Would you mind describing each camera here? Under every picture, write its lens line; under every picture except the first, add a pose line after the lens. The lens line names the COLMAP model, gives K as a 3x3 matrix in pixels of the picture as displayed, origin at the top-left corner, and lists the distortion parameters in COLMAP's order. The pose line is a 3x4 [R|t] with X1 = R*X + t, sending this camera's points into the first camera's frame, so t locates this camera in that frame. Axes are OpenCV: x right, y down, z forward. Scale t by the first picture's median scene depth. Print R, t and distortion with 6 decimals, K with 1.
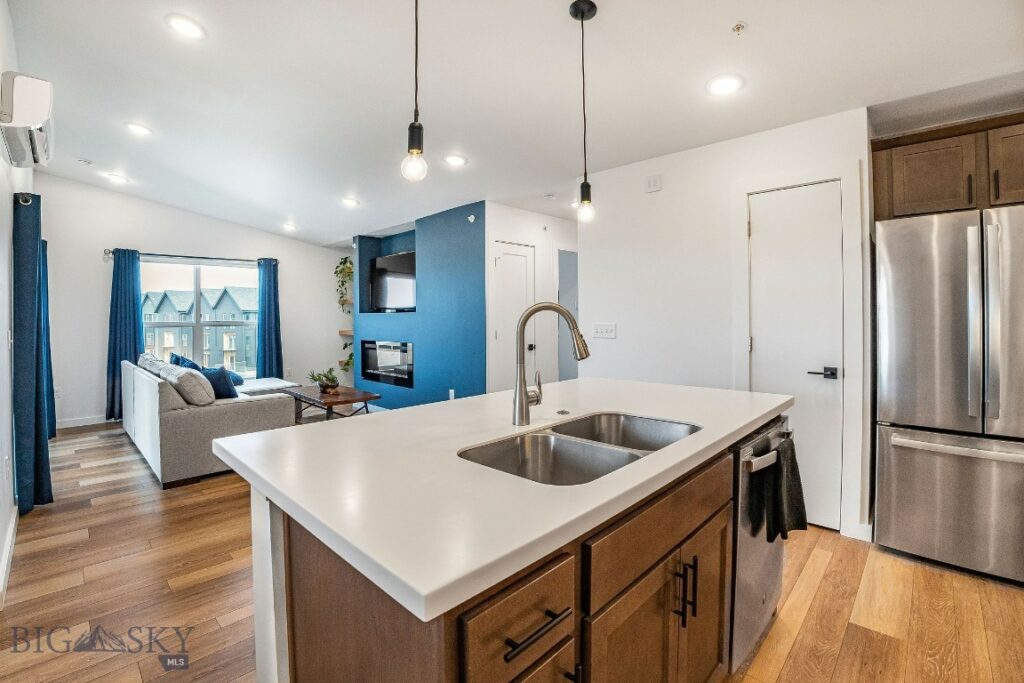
lens RADIAL K [[465.0, 0, 498.6], [0, 465.0, 314.5], [0, 0, 1]] dist [-0.073185, 0.016457]
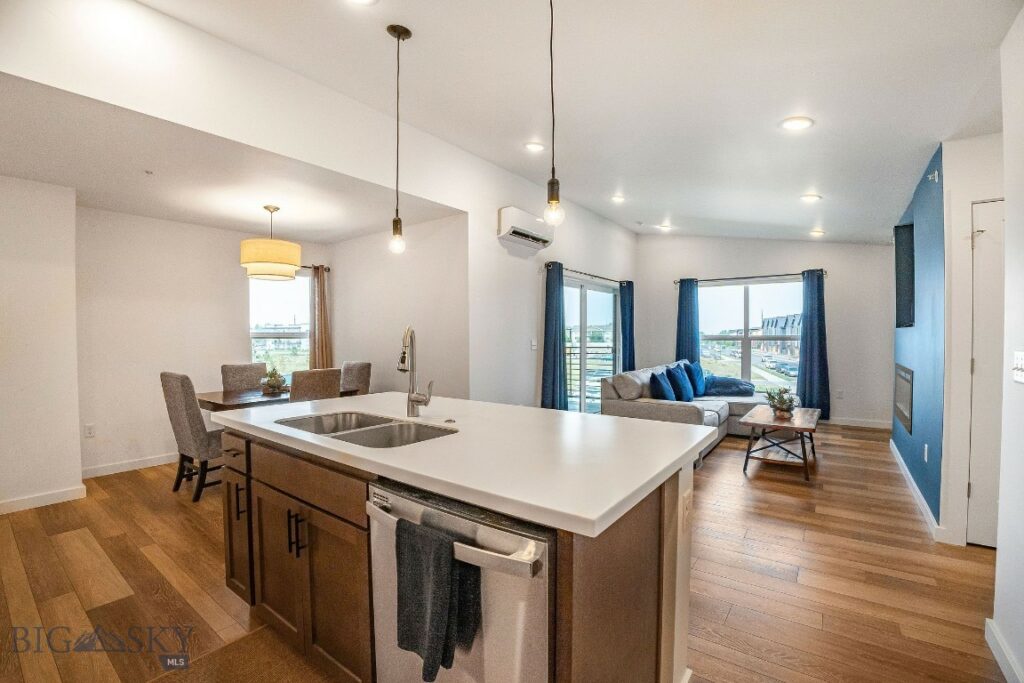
lens RADIAL K [[453.2, 0, 504.4], [0, 453.2, 339.5], [0, 0, 1]] dist [-0.067712, 0.014513]
pose [[0.130280, 0.021243, -0.991250, 0.848668], [0.005658, 0.999738, 0.022168, -0.007733], [0.991461, -0.008496, 0.130126, 0.675560]]
